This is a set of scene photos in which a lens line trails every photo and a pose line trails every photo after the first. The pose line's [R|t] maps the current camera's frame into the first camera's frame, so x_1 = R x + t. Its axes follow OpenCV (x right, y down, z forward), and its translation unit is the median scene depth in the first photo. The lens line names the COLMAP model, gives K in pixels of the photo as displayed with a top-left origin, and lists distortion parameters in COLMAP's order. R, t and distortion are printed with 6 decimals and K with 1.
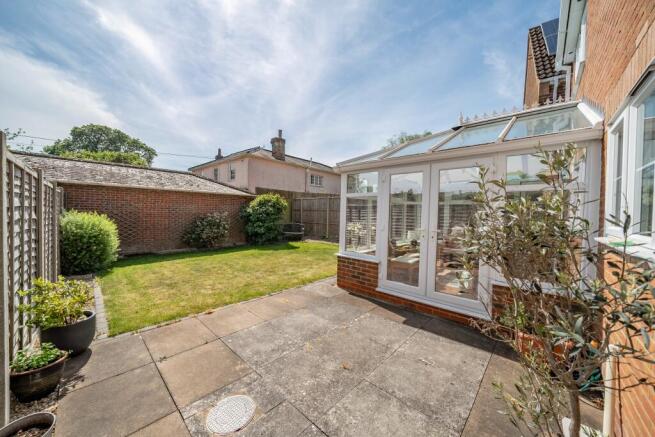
lens RADIAL K [[234.3, 0, 327.5], [0, 234.3, 218.5], [0, 0, 1]] dist [-0.000227, -0.000035]
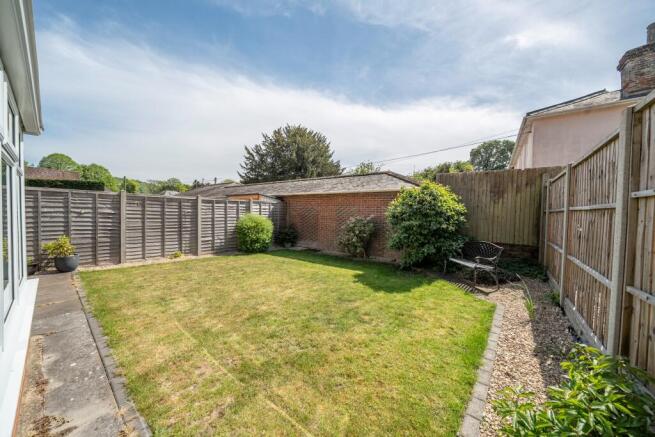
lens RADIAL K [[227.3, 0, 327.5], [0, 227.3, 218.5], [0, 0, 1]] dist [-0.015300, -0.000014]
pose [[0.071687, 0.017710, -0.997270, 0.053376], [-0.047689, 0.998760, 0.014308, -0.003011], [0.996286, 0.046533, 0.072442, 0.144924]]
